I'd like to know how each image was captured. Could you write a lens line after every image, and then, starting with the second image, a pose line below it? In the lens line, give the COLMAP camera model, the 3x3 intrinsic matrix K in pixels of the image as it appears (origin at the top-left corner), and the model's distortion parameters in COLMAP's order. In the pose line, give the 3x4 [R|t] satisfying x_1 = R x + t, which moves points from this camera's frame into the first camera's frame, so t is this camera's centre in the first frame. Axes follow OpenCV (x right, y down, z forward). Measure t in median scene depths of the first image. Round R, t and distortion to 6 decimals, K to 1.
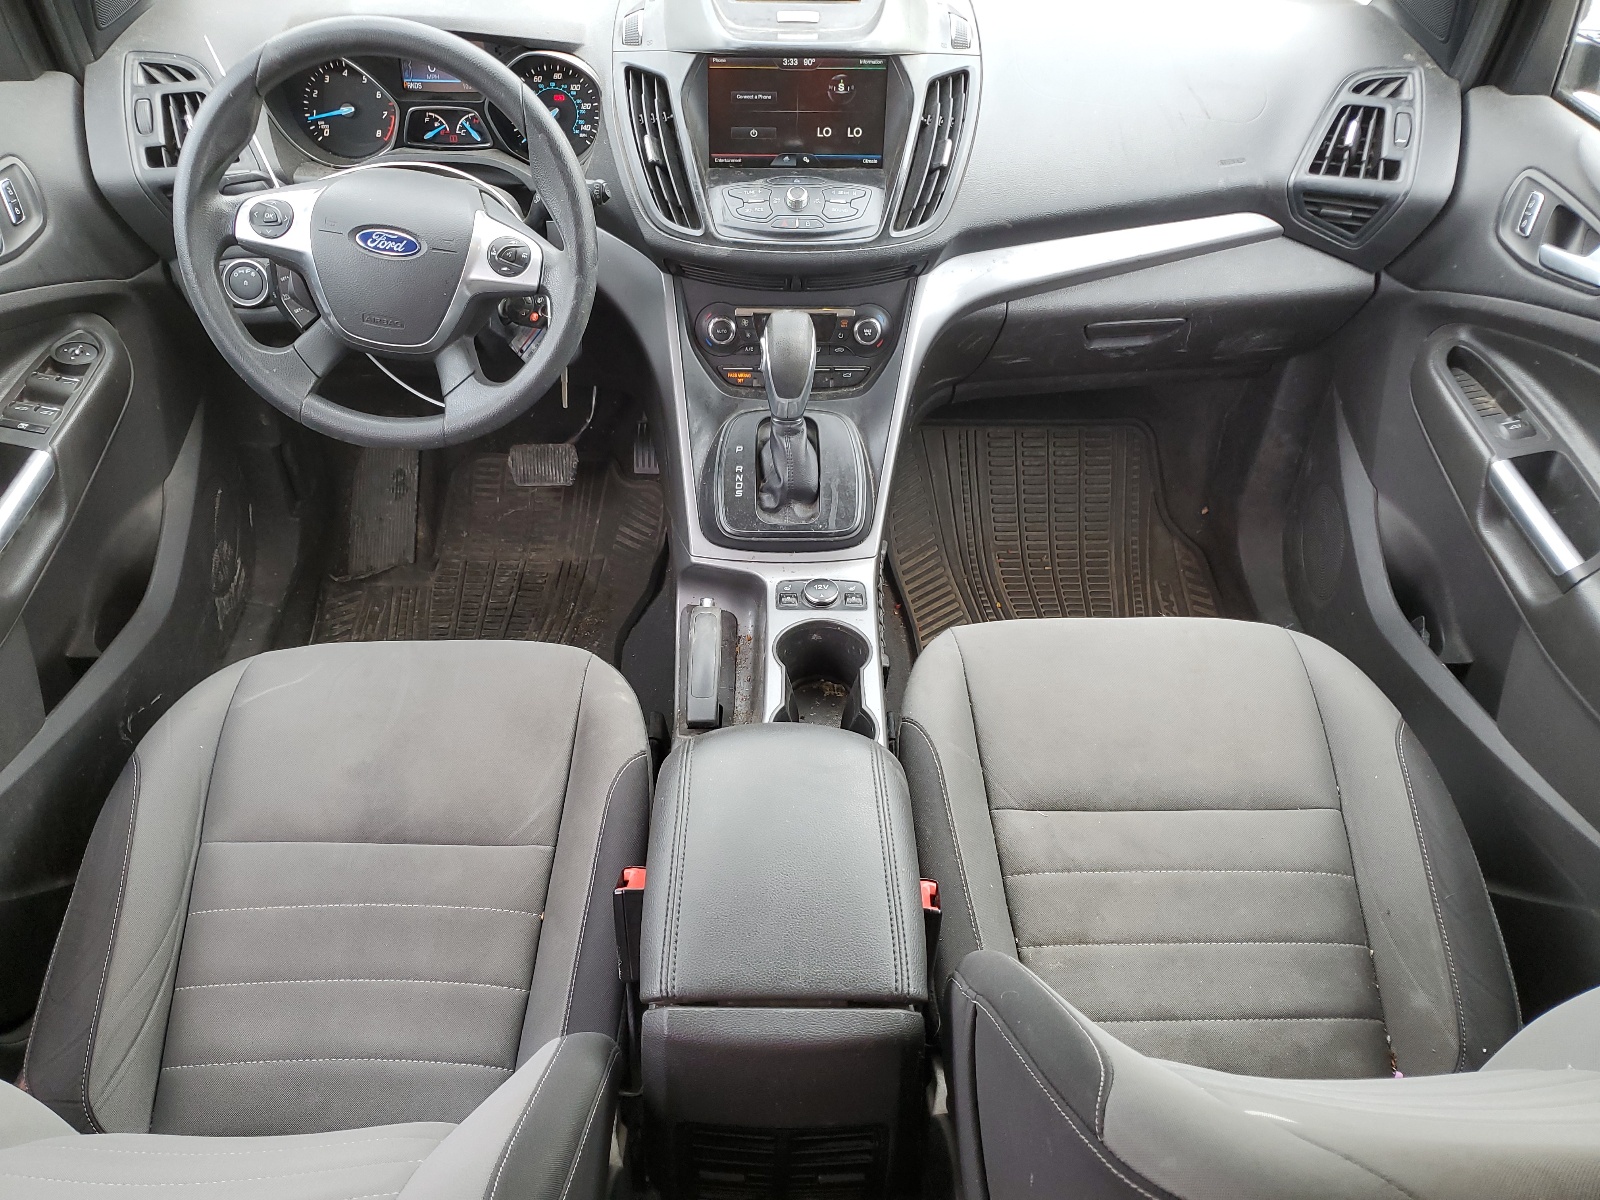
lens RADIAL K [[1305.2, 0, 804.6], [0, 1305.2, 596.7], [0, 0, 1]] dist [0.010057, 0.003580]
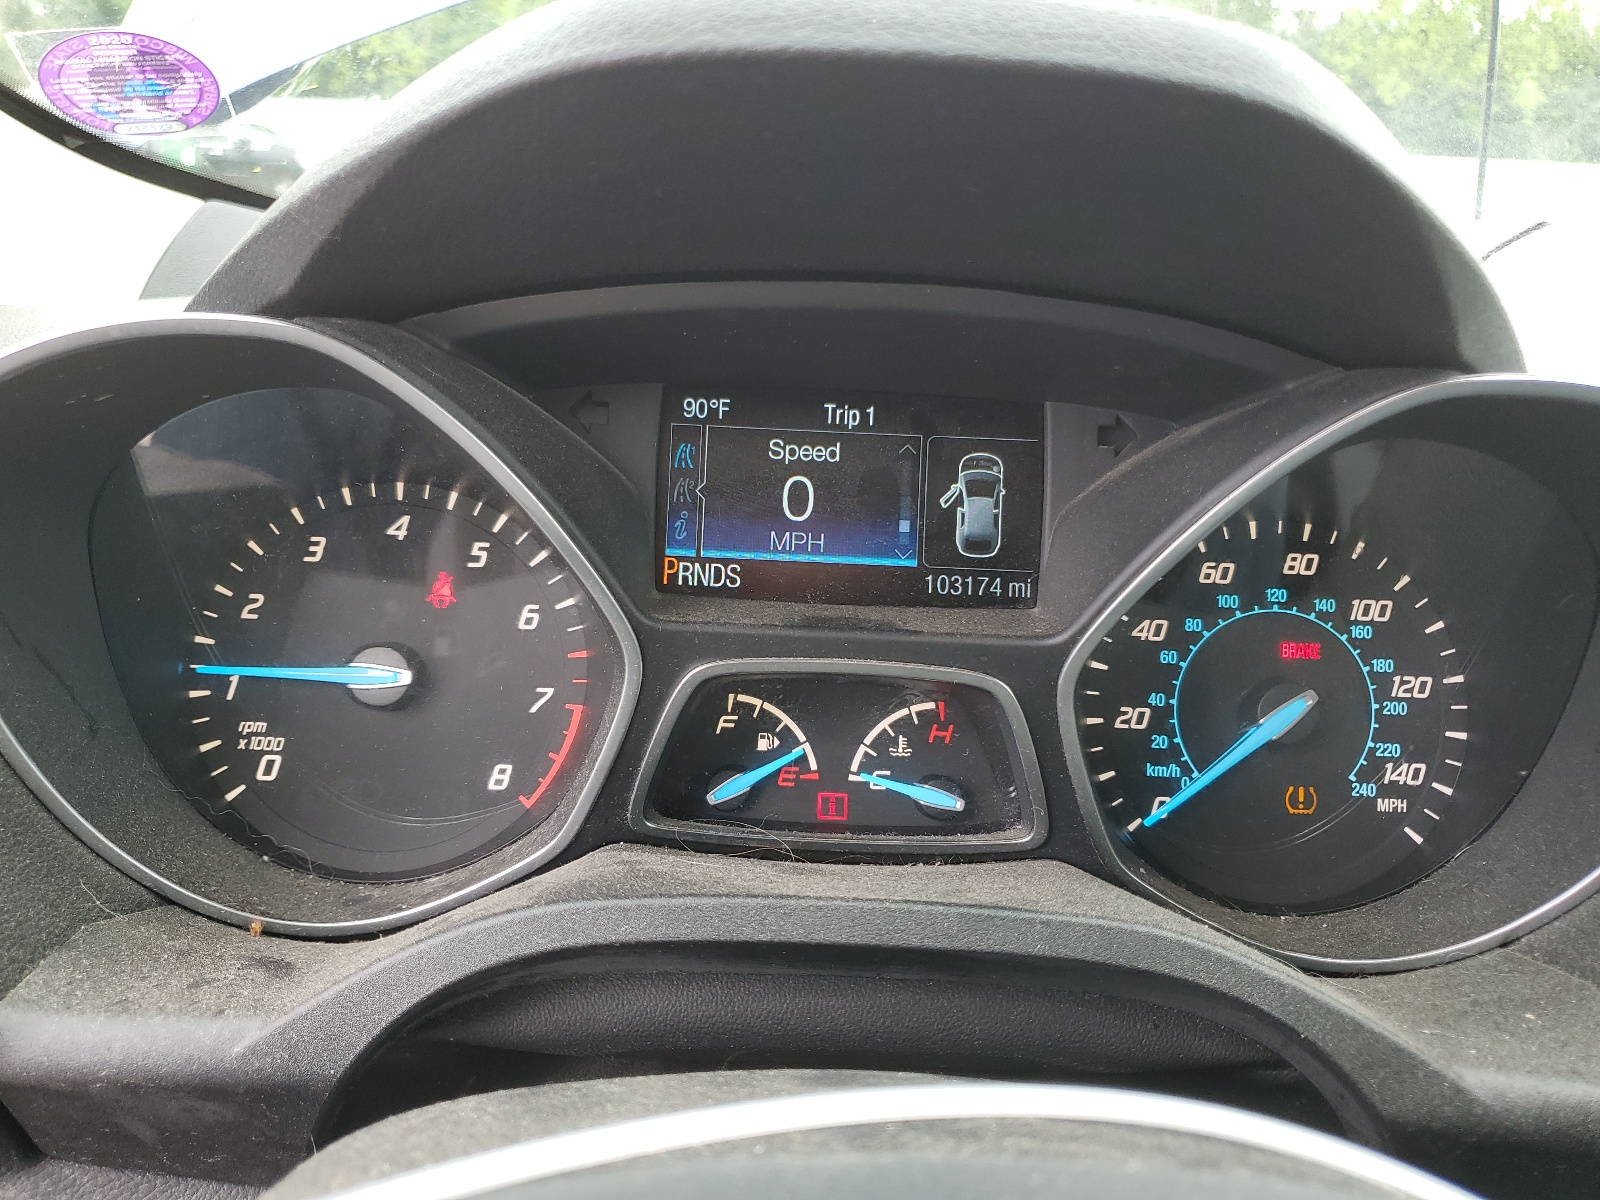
lens RADIAL K [[1305.2, 0, 796.4], [0, 1305.2, 597.0], [0, 0, 1]] dist [0.010057, 0.003580]
pose [[0.999274, 0.028539, 0.025248, -0.283119], [-0.013224, 0.881164, -0.472625, -0.277436], [-0.035736, 0.471948, 0.880902, 0.790803]]
